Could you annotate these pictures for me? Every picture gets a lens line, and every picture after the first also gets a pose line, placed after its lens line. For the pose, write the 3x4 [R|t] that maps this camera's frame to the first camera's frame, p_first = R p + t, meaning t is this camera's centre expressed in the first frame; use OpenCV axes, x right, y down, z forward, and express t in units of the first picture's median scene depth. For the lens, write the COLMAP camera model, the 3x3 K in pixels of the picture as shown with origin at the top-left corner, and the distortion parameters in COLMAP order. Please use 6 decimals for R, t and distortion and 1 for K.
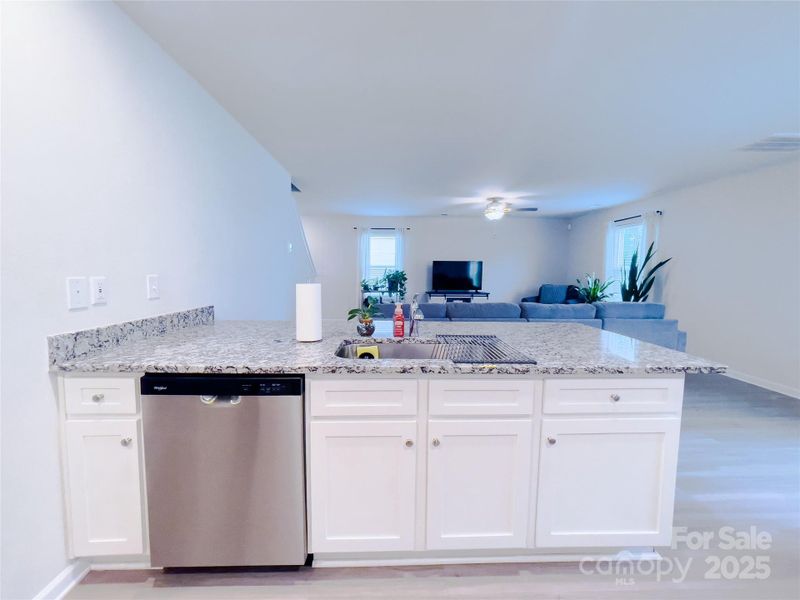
lens RADIAL K [[323.1, 0, 398.2], [0, 323.1, 297.5], [0, 0, 1]] dist [-0.007408, 0.002519]
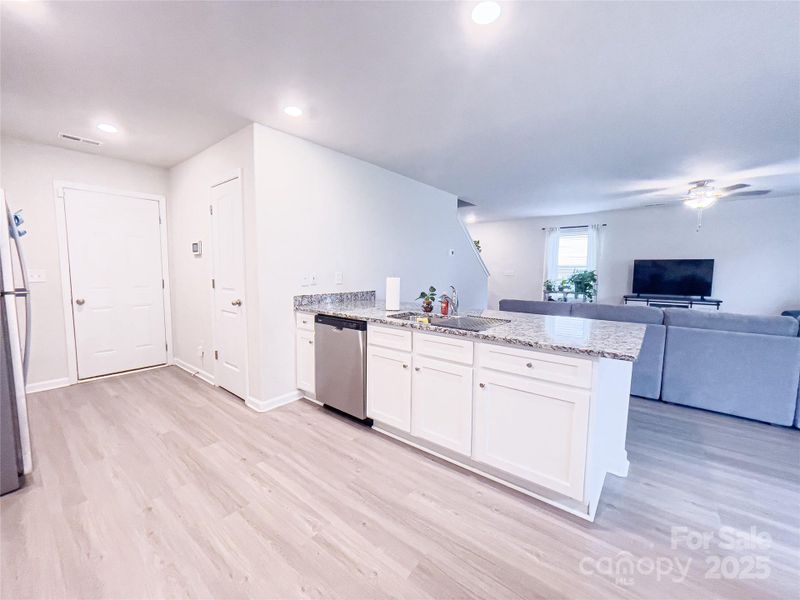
lens RADIAL K [[323.1, 0, 399.2], [0, 323.1, 297.8], [0, 0, 1]] dist [-0.007408, 0.002519]
pose [[0.760489, 0.057269, -0.646821, 1.018824], [-0.057460, 0.998131, 0.020817, 0.033285], [0.646804, 0.021335, 0.762358, -0.346630]]
